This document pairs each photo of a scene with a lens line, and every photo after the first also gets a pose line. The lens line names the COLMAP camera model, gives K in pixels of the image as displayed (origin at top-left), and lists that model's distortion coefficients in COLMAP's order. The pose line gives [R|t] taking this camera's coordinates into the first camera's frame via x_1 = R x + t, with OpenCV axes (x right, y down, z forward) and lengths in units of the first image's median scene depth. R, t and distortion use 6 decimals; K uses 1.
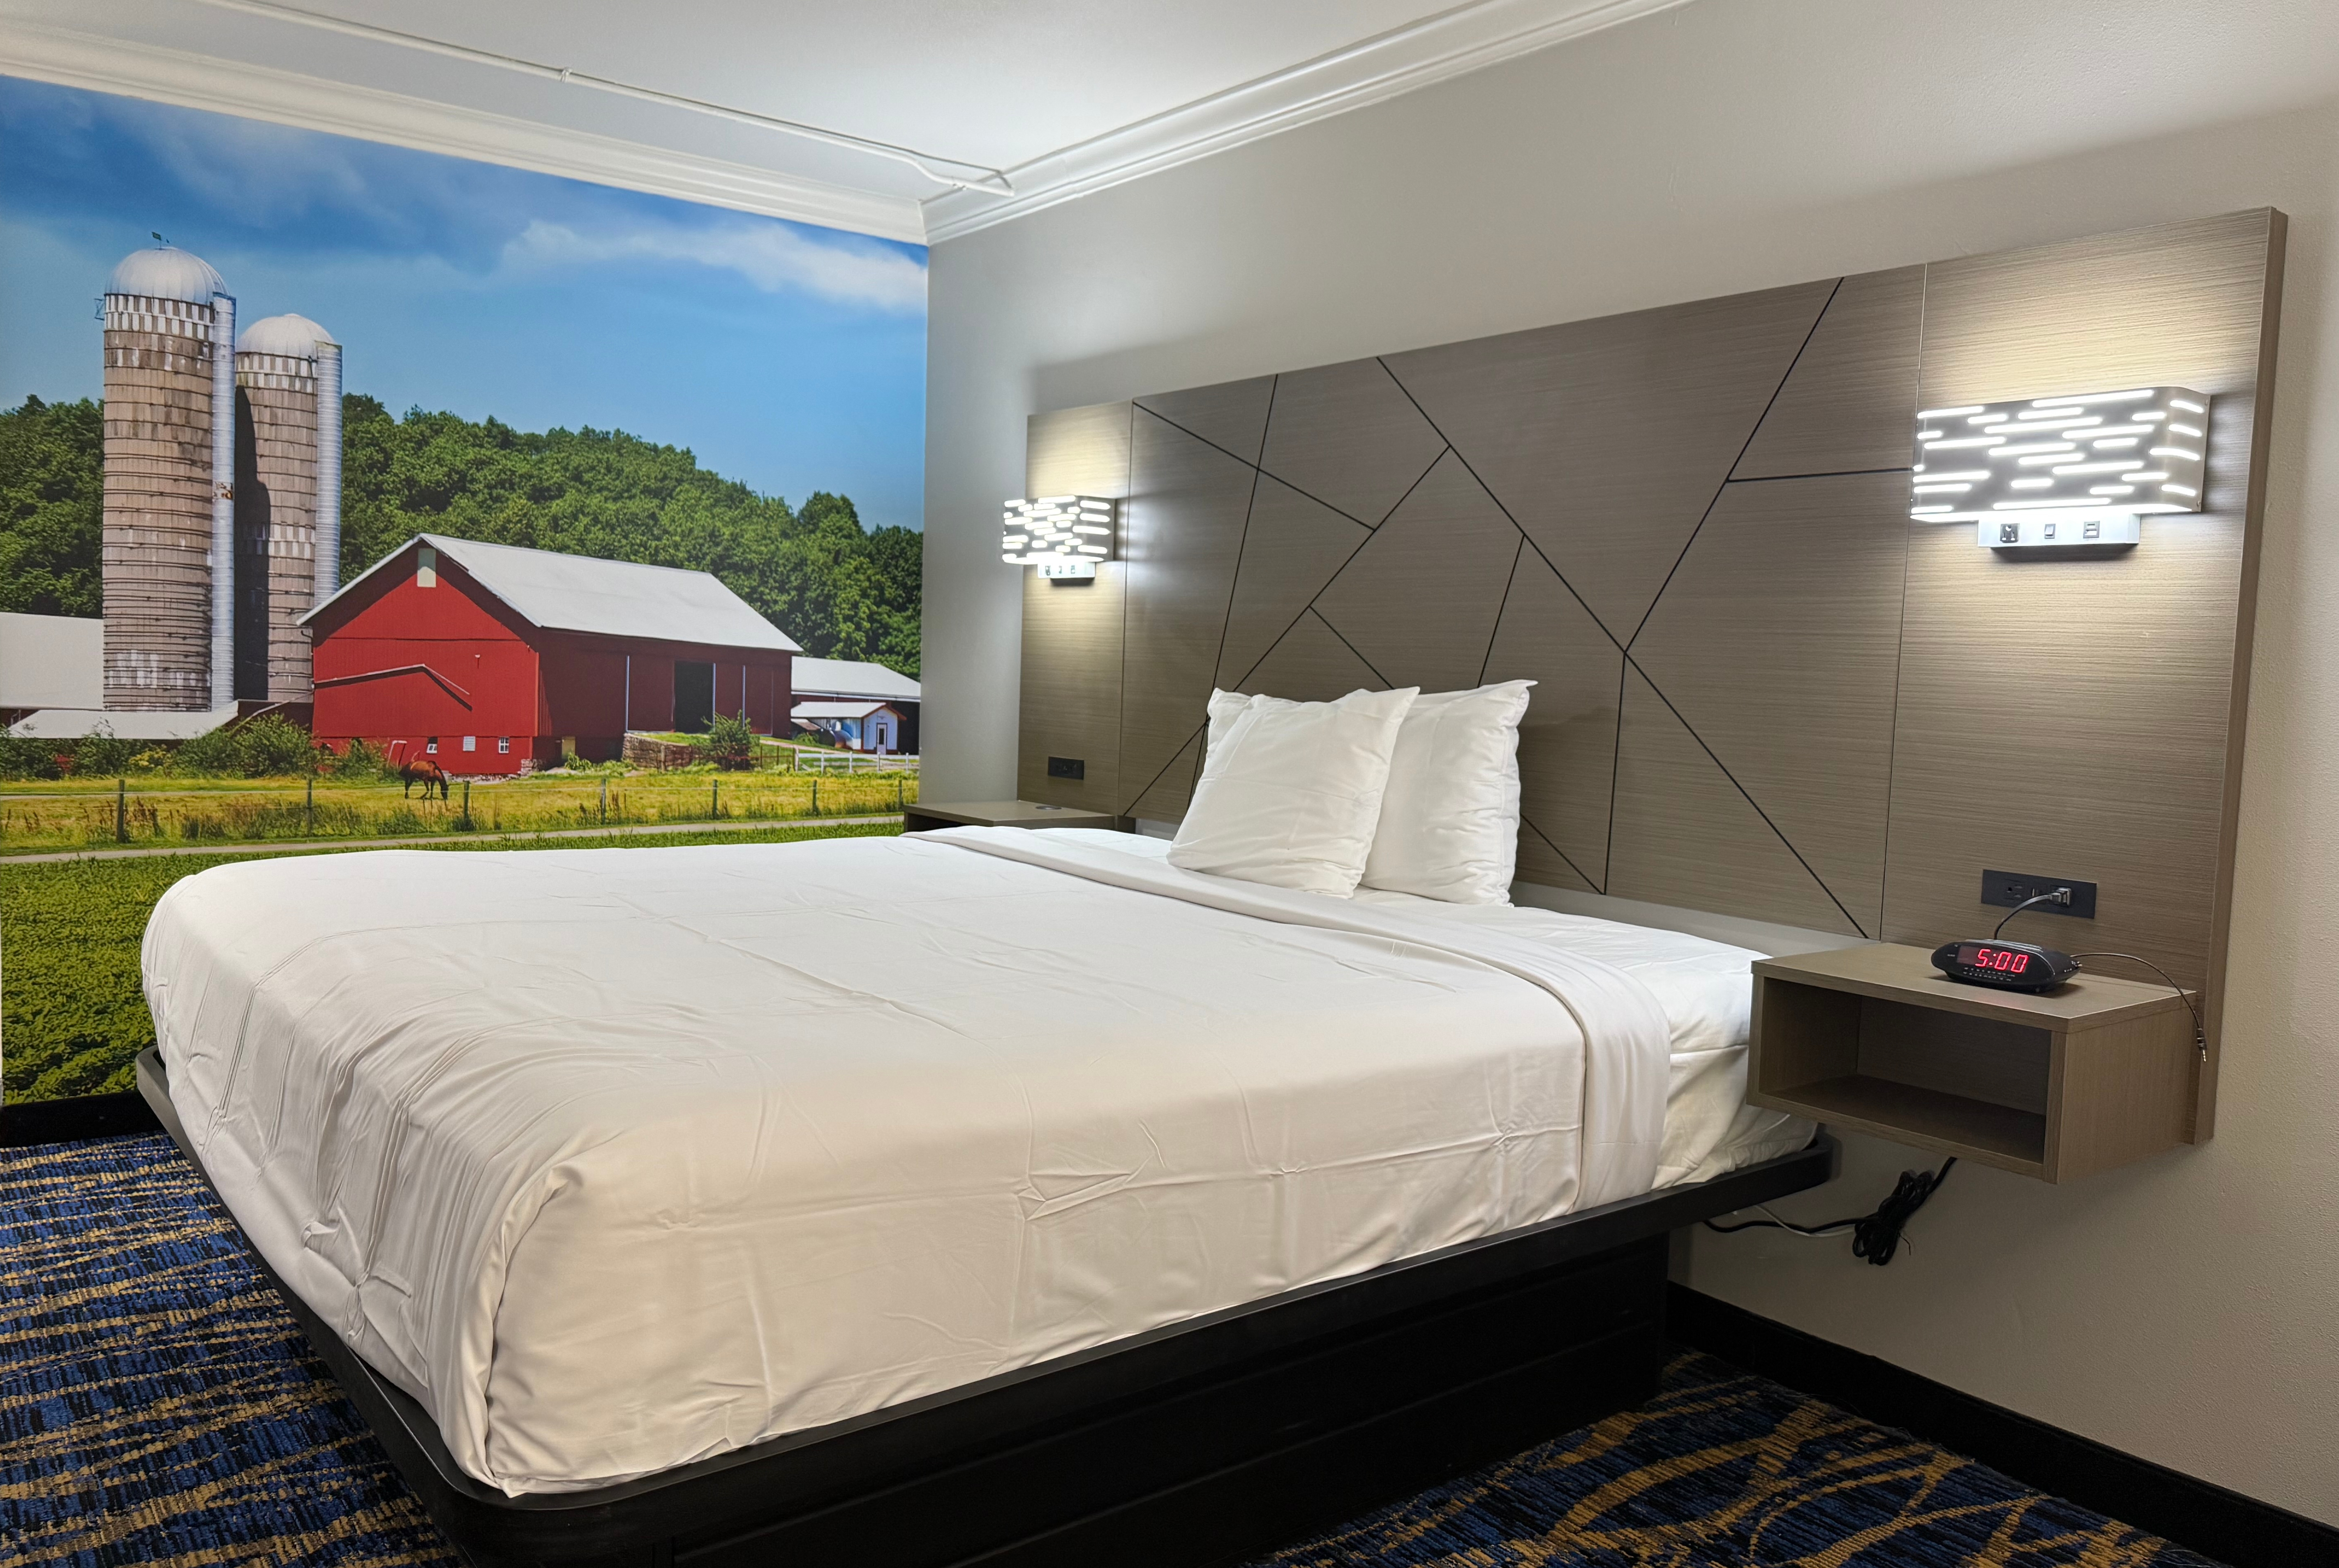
lens RADIAL K [[1747.5, 0, 1169.5], [0, 1747.5, 784.0], [0, 0, 1]] dist [0.015637, -0.015236]
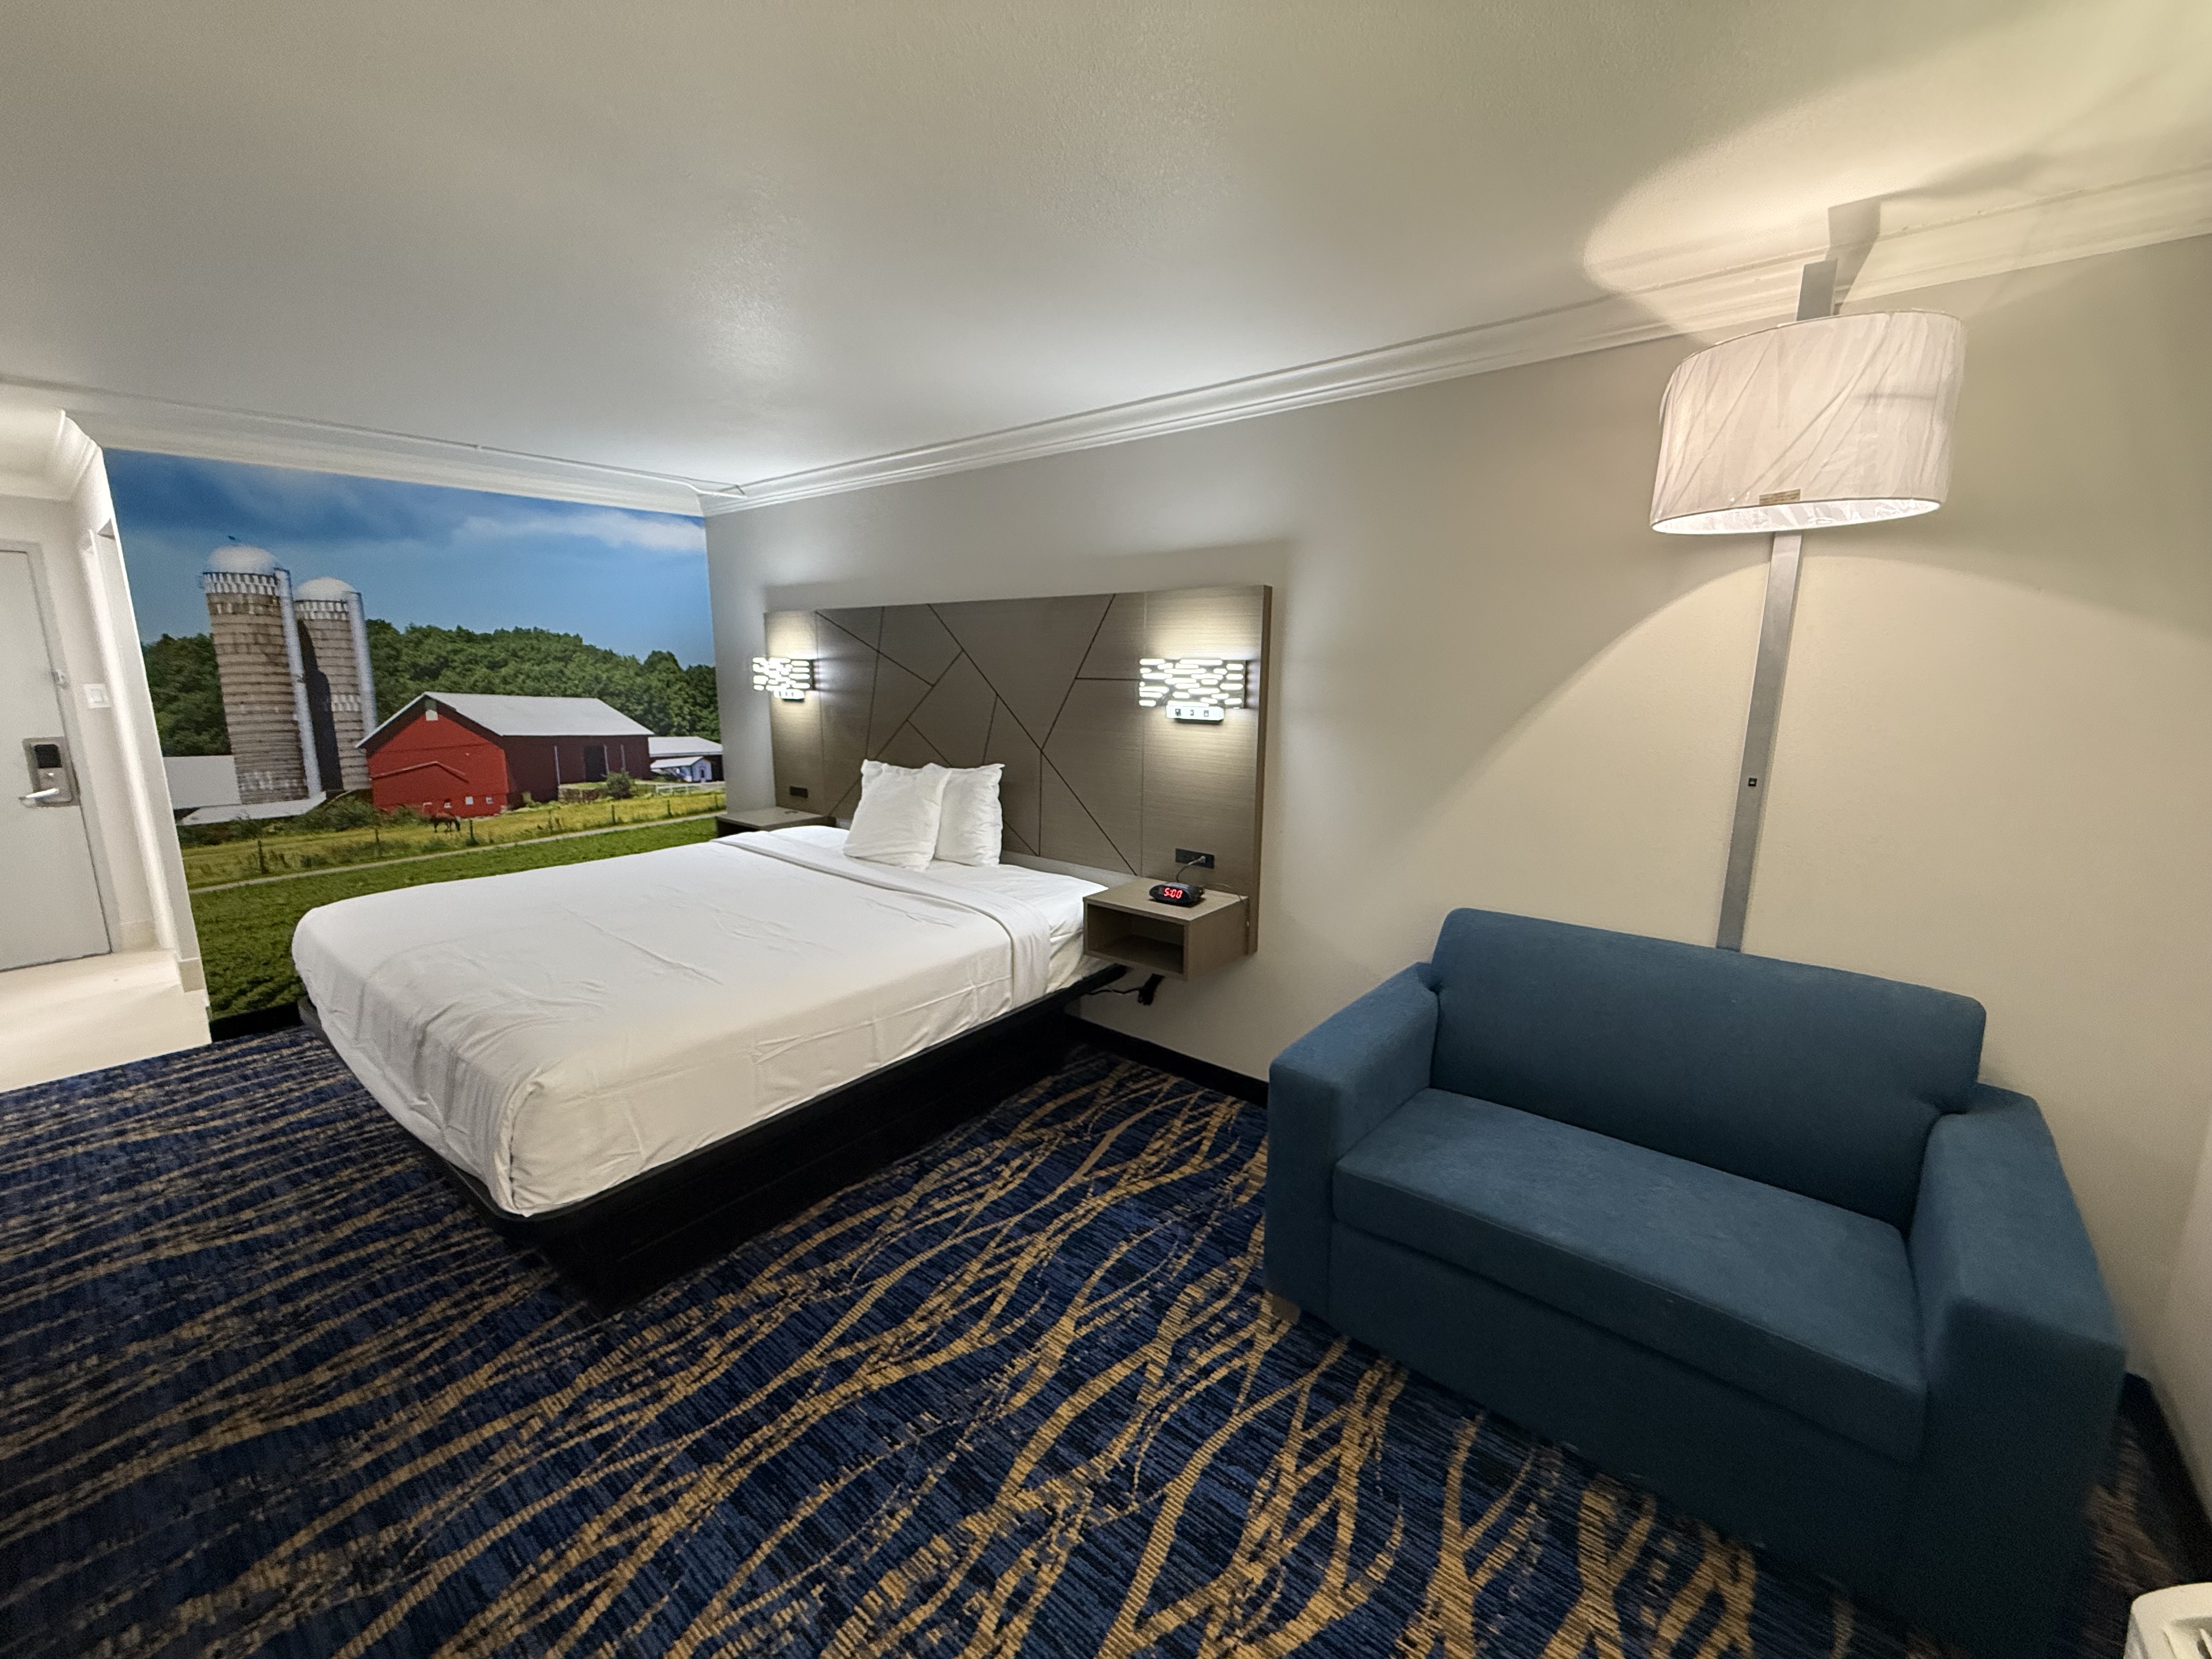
lens RADIAL K [[892.2, 0, 1106.0], [0, 892.2, 829.5], [0, 0, 1]] dist [0.001433, 0.000917]
pose [[0.971960, -0.073808, 0.223260, 0.071482], [0.046567, 0.991074, 0.124913, -0.104625], [-0.230487, -0.111013, 0.966722, -0.135365]]
